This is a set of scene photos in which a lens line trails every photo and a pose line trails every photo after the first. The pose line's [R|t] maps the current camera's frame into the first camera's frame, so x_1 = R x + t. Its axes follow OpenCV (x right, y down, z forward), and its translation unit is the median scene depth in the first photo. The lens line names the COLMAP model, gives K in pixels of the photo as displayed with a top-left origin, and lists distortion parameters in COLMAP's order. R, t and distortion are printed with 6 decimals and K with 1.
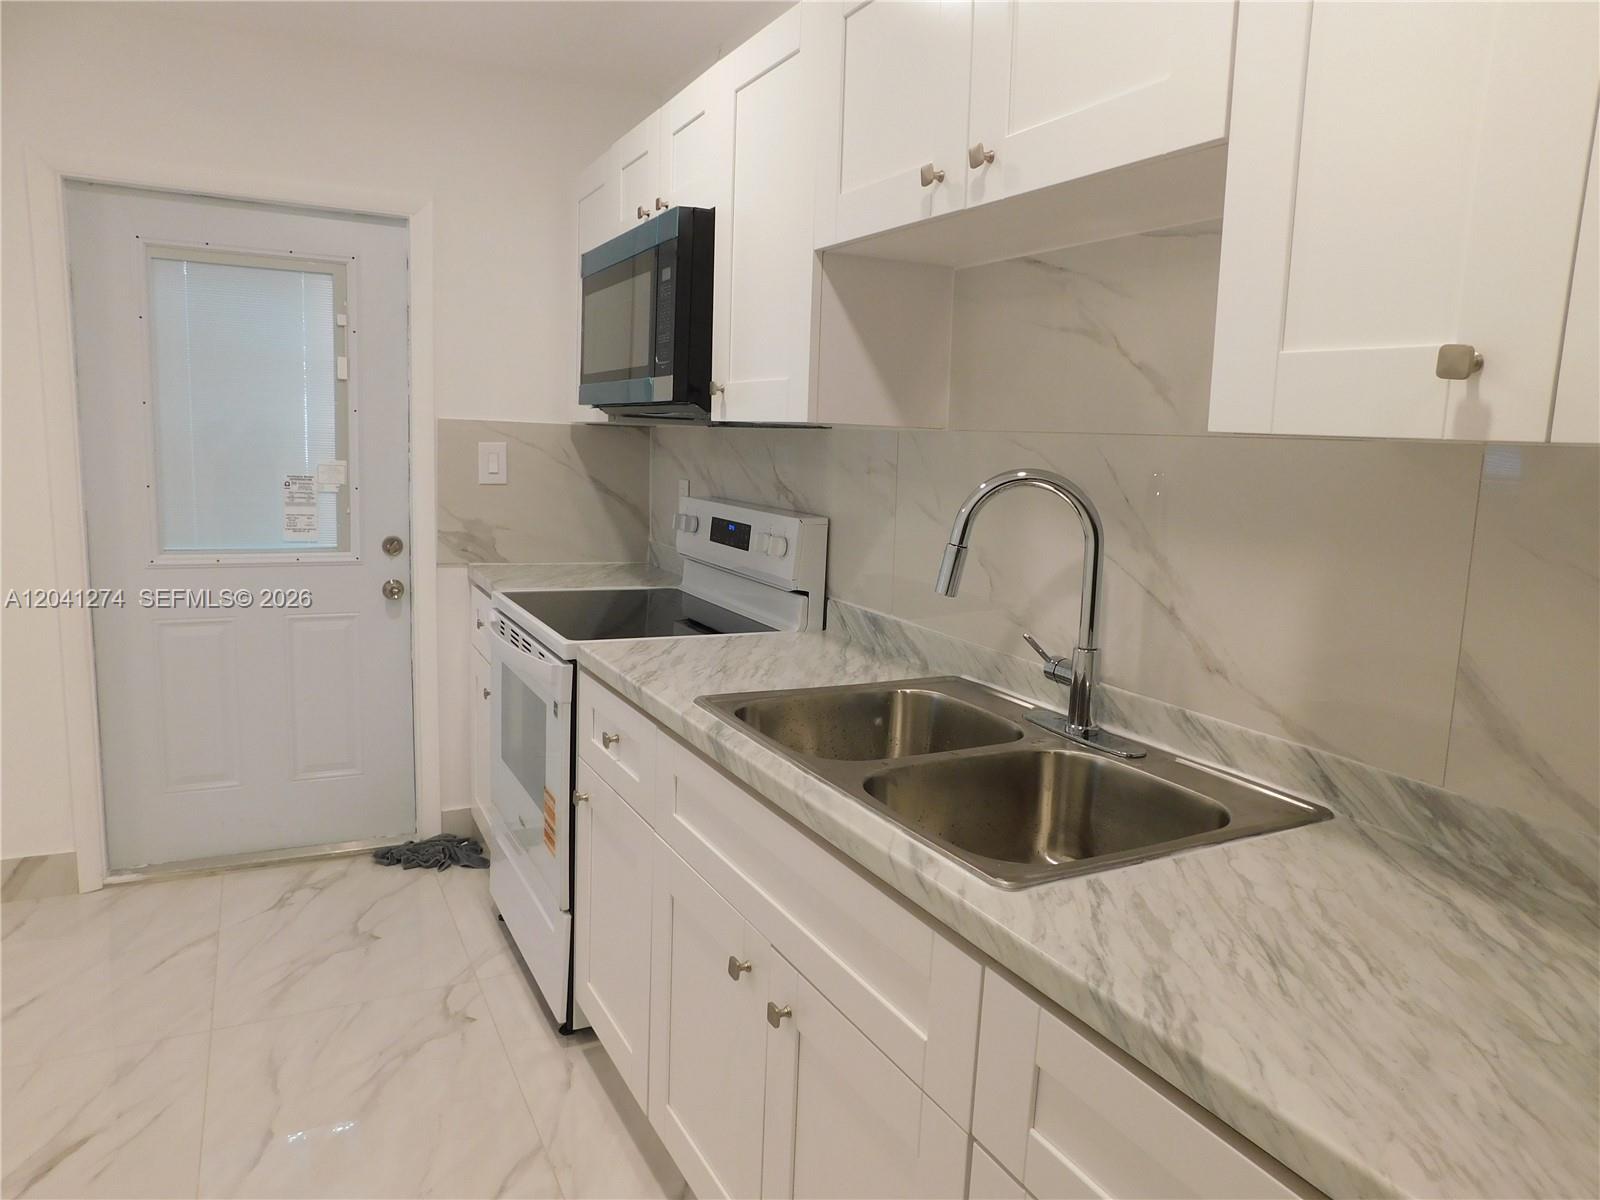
lens RADIAL K [[1049.0, 0, 805.1], [0, 1049.0, 588.3], [0, 0, 1]] dist [-0.067997, 0.050396]
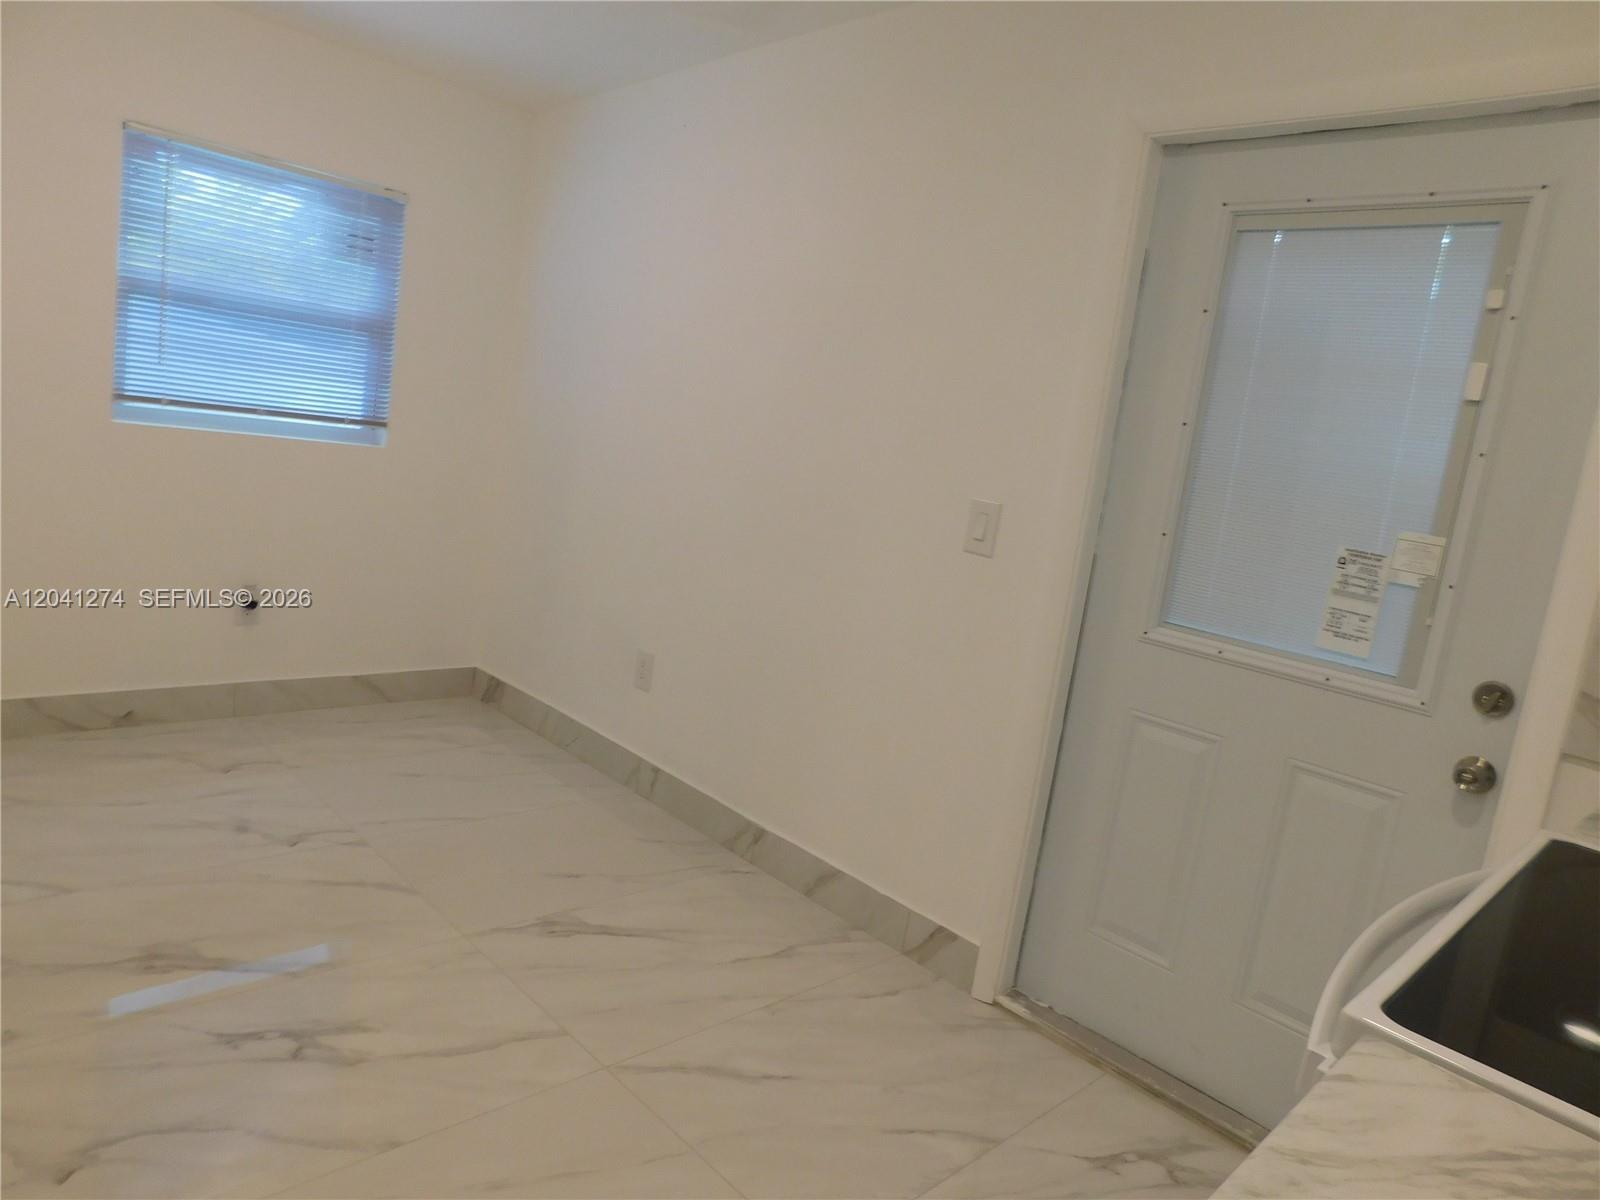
lens RADIAL K [[1049.0, 0, 799.5], [0, 1049.0, 594.0], [0, 0, 1]] dist [-0.067997, 0.050396]
pose [[0.288197, 0.145609, -0.946436, 0.007562], [-0.259652, 0.963225, 0.069126, -0.038310], [0.921696, 0.225822, 0.315406, 0.494045]]
